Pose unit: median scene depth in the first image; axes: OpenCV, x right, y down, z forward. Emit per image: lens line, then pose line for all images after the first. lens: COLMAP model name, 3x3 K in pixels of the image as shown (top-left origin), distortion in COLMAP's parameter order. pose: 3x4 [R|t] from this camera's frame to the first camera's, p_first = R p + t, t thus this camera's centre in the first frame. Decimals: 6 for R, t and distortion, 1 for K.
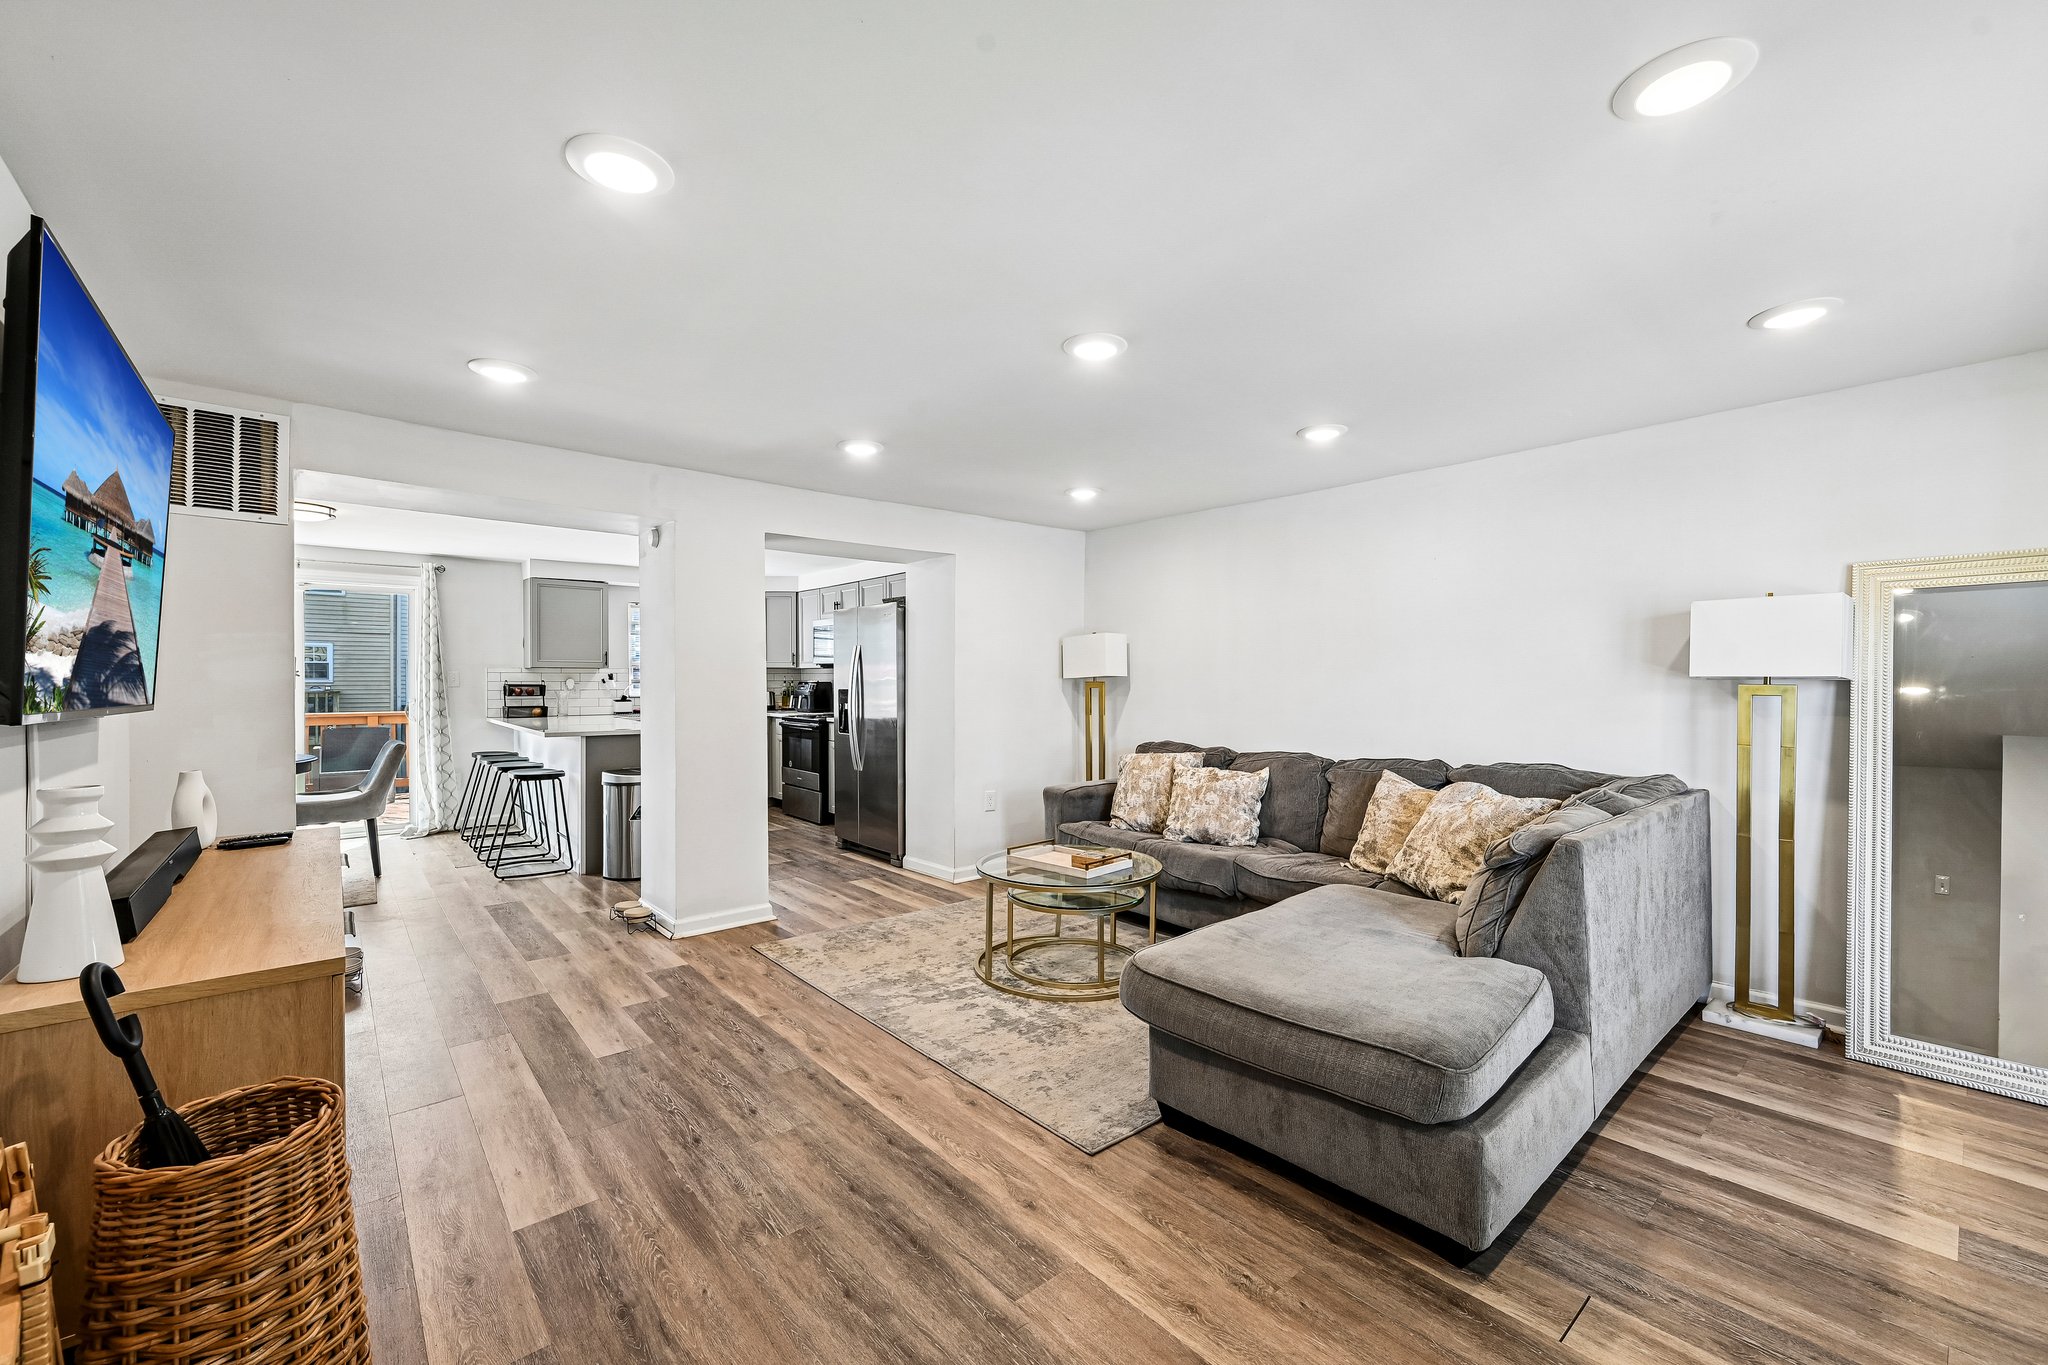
lens RADIAL K [[828.5, 0, 1021.6], [0, 828.5, 686.6], [0, 0, 1]] dist [0.001390, 0.000024]
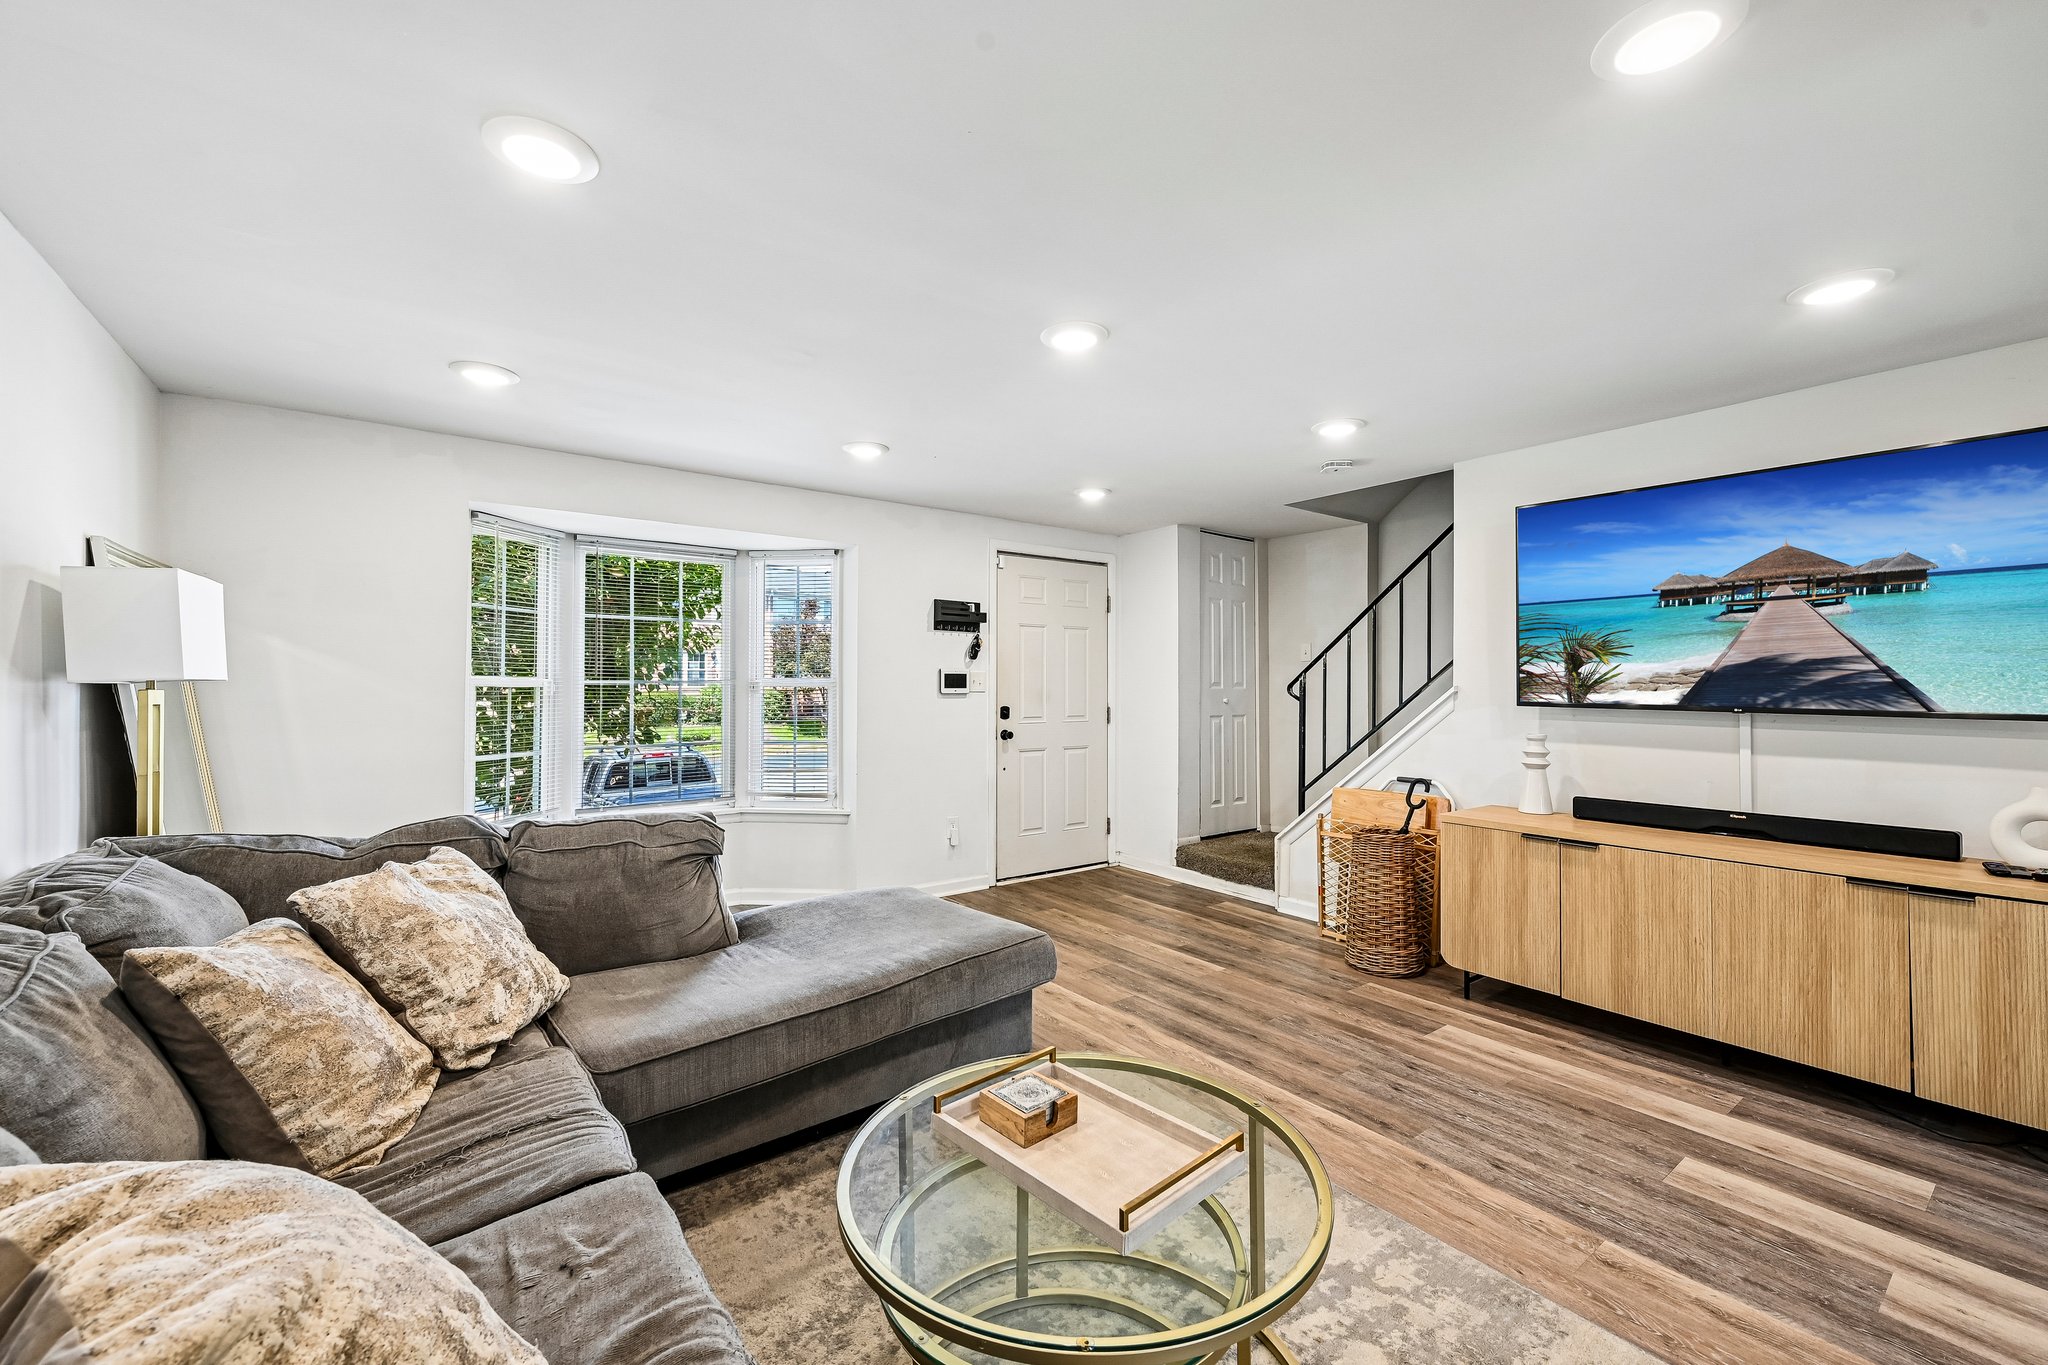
lens RADIAL K [[828.5, 0, 1028.0], [0, 828.5, 677.1], [0, 0, 1]] dist [0.001390, 0.000024]
pose [[-0.997776, 0.002718, 0.066600, 0.057923], [0.001981, 0.999936, -0.011127, -0.006787], [-0.066626, -0.010971, -0.997718, 1.545196]]
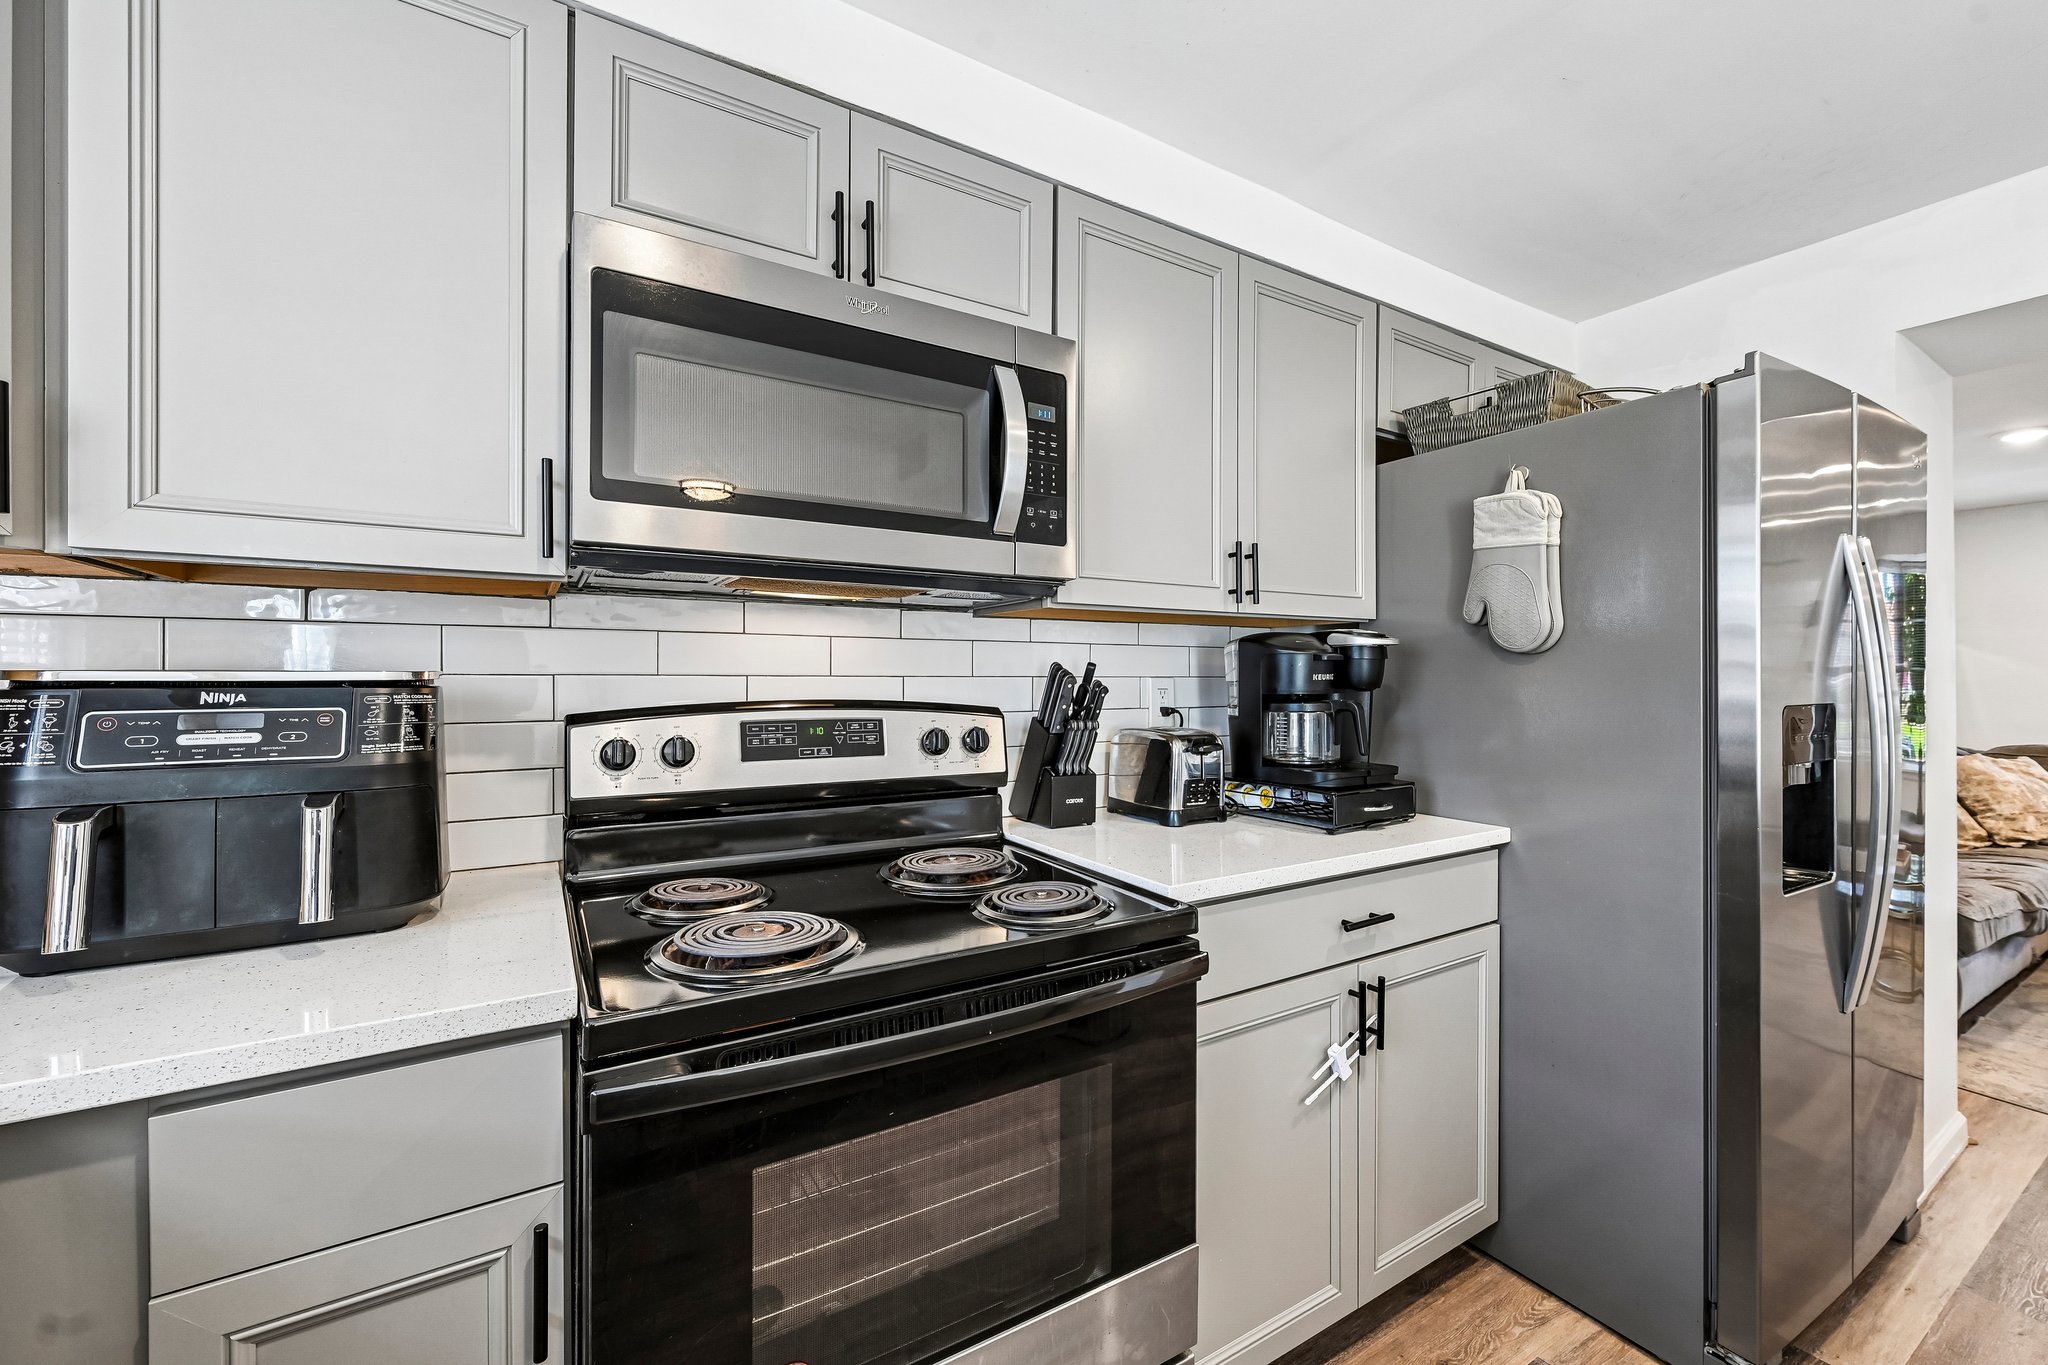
lens RADIAL K [[828.5, 0, 1044.7], [0, 828.5, 676.3], [0, 0, 1]] dist [0.001390, 0.000024]
pose [[0.140501, -0.001578, 0.990079, -0.911506], [0.006970, 0.999976, 0.000605, -0.015264], [-0.990056, 0.006815, 0.140508, 2.227599]]
